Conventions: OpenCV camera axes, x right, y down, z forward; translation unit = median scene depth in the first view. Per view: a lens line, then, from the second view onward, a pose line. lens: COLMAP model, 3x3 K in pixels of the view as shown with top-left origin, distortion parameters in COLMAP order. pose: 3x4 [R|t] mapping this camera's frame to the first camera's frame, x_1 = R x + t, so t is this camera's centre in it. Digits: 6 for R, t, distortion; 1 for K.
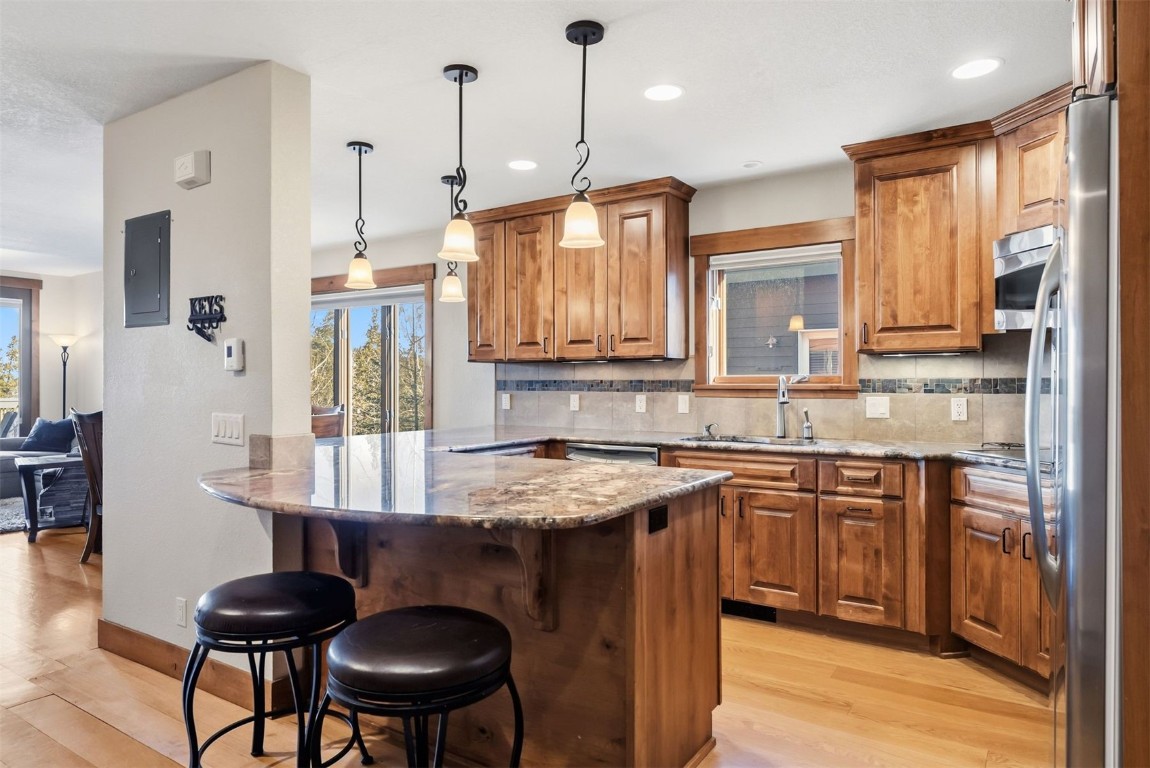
lens RADIAL K [[699.1, 0, 579.3], [0, 699.1, 379.6], [0, 0, 1]] dist [0.002771, -0.000702]
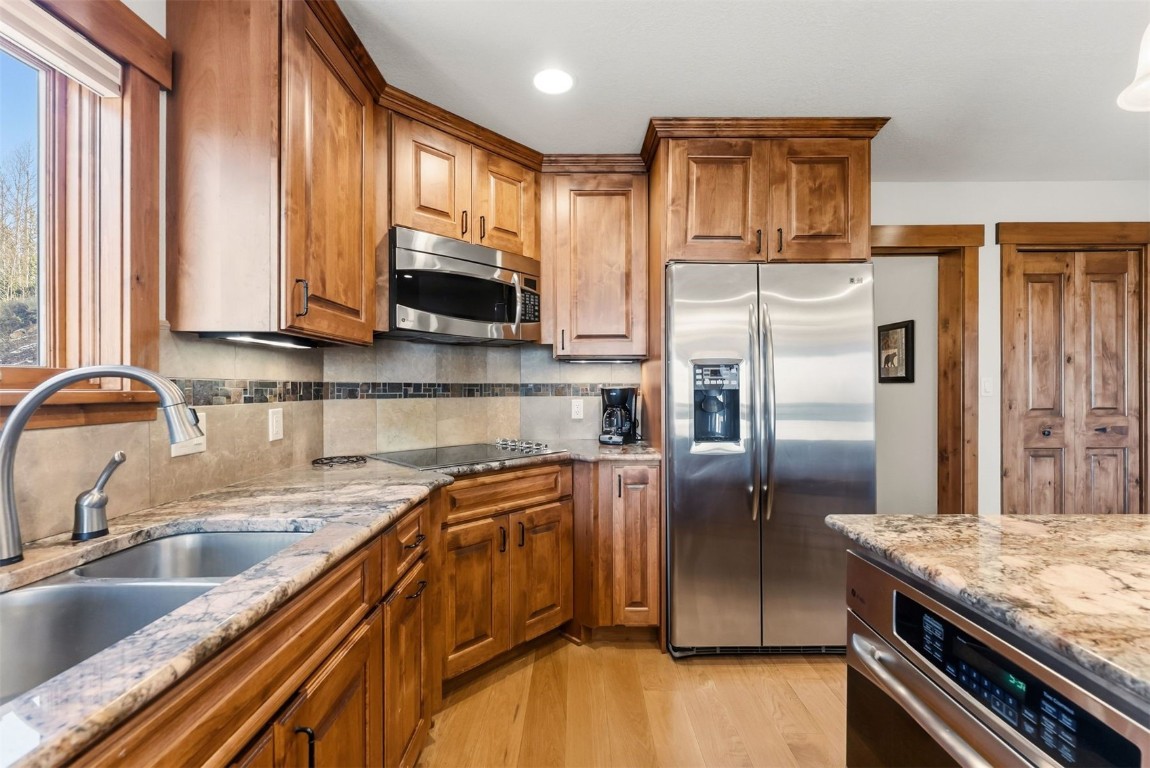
lens RADIAL K [[465.8, 0, 573.8], [0, 465.8, 388.7], [0, 0, 1]] dist [-0.002686, -0.000208]
pose [[-0.531039, 0.002116, 0.847345, -0.022195], [-0.001385, 0.999993, -0.003364, 0.007182], [-0.847346, -0.002960, -0.531033, 0.992854]]
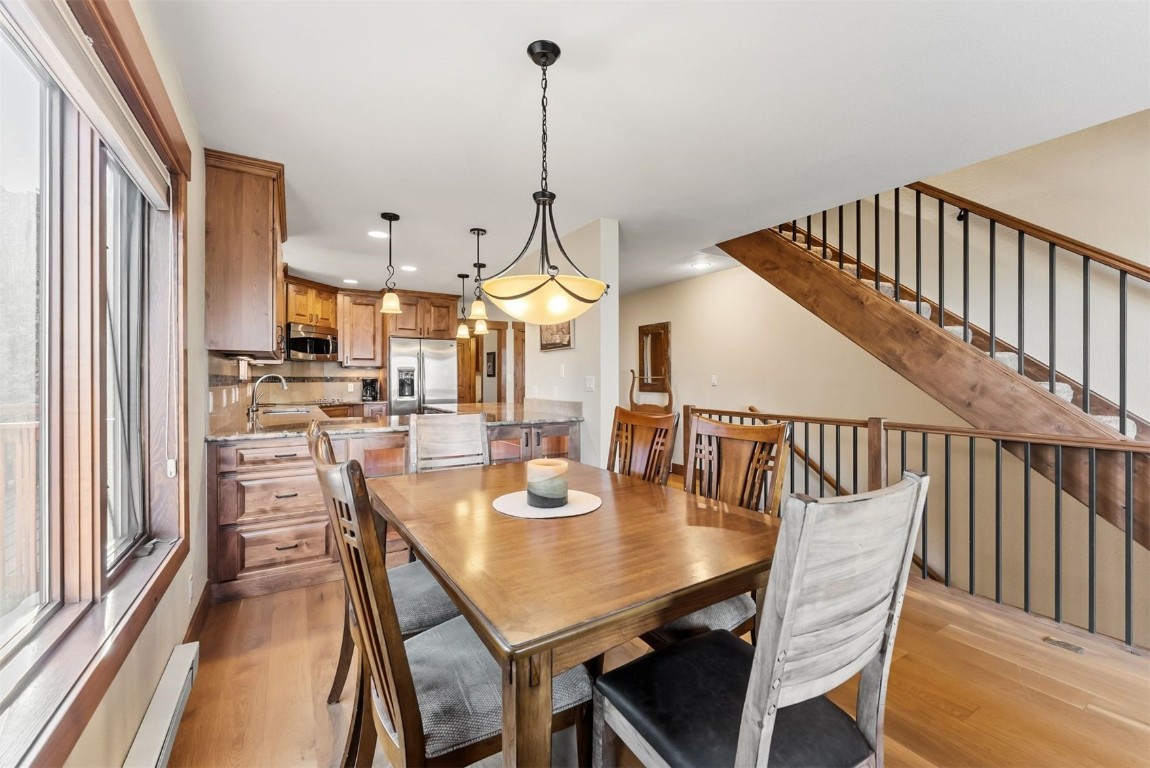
lens RADIAL K [[465.8, 0, 572.5], [0, 465.8, 381.5], [0, 0, 1]] dist [-0.002686, -0.000208]
pose [[-0.895659, -0.000727, 0.444740, -0.968866], [-0.000536, 1.000000, 0.000556, 0.013157], [-0.444740, 0.000259, -0.895660, 1.830465]]
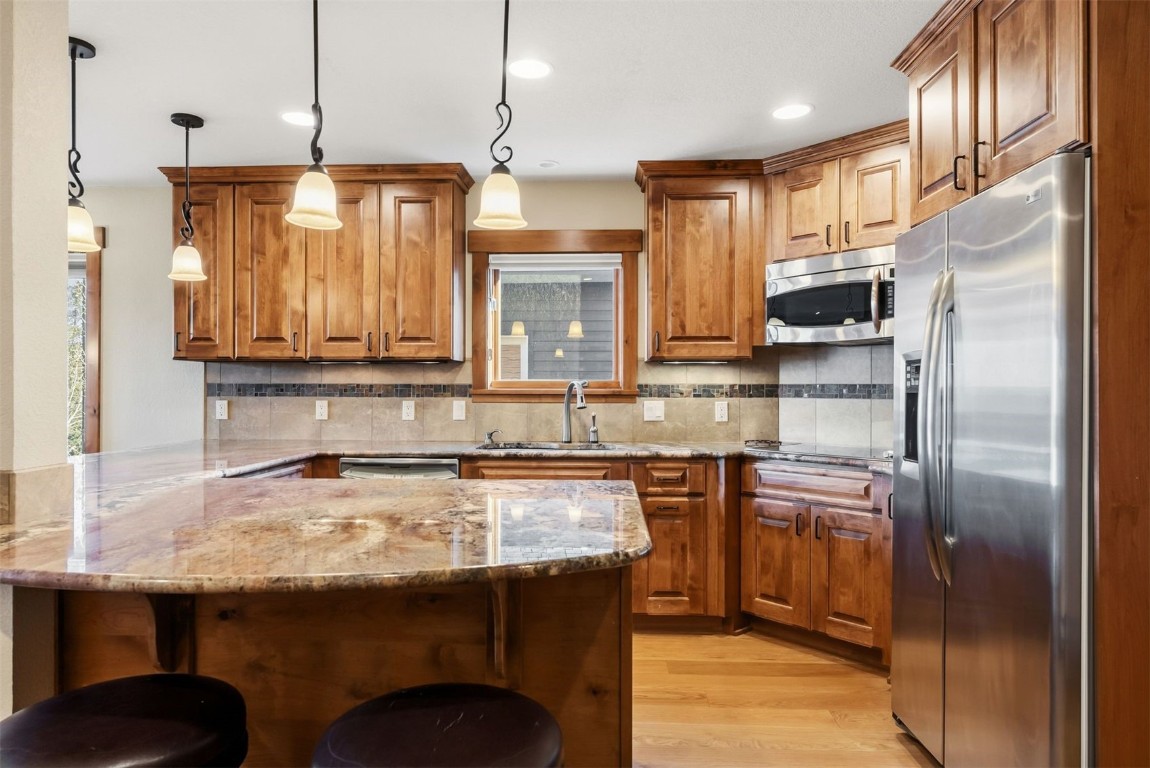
lens RADIAL K [[699.1, 0, 576.3], [0, 699.1, 384.6], [0, 0, 1]] dist [0.002771, -0.000702]
pose [[0.863609, 0.005107, 0.504136, -0.227048], [-0.005549, 0.999984, -0.000624, 0.000886], [-0.504132, -0.002258, 0.863624, 0.144581]]
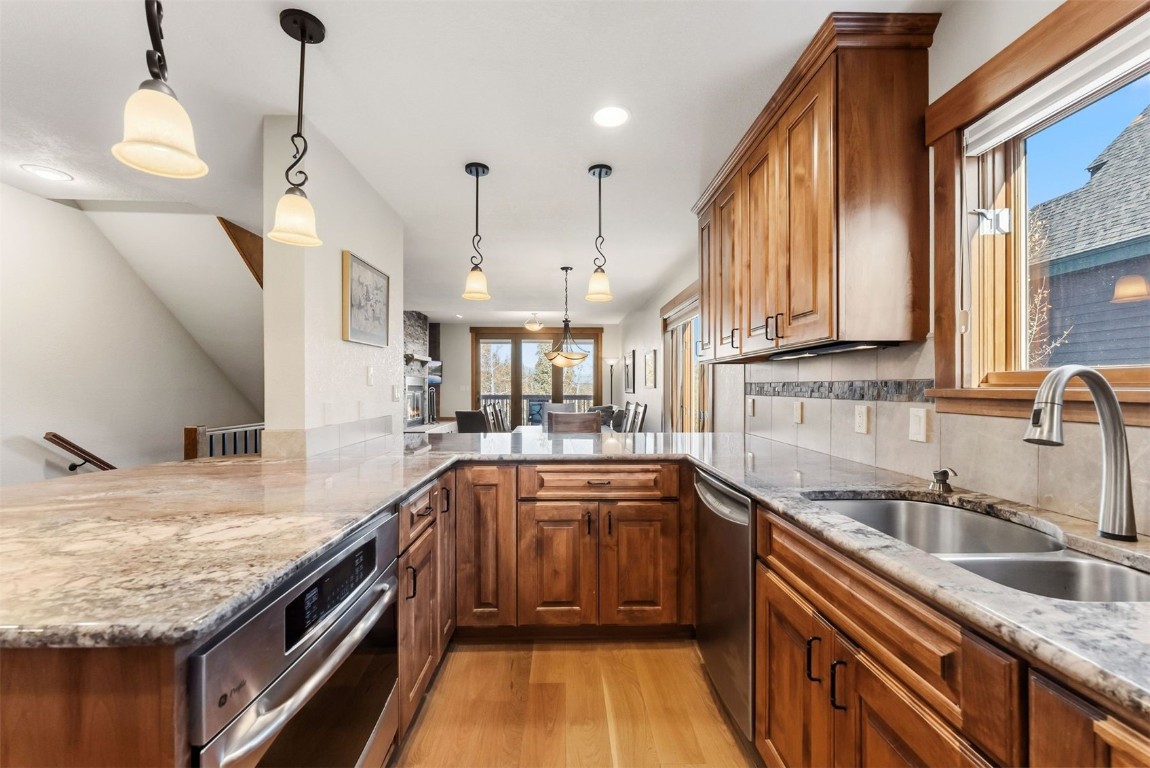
lens RADIAL K [[465.8, 0, 576.2], [0, 465.8, 387.2], [0, 0, 1]] dist [-0.002686, -0.000208]
pose [[0.561117, 0.000737, -0.827736, 0.366489], [0.003315, 0.999990, 0.003137, 0.004872], [0.827730, -0.004505, 0.561109, 0.706684]]
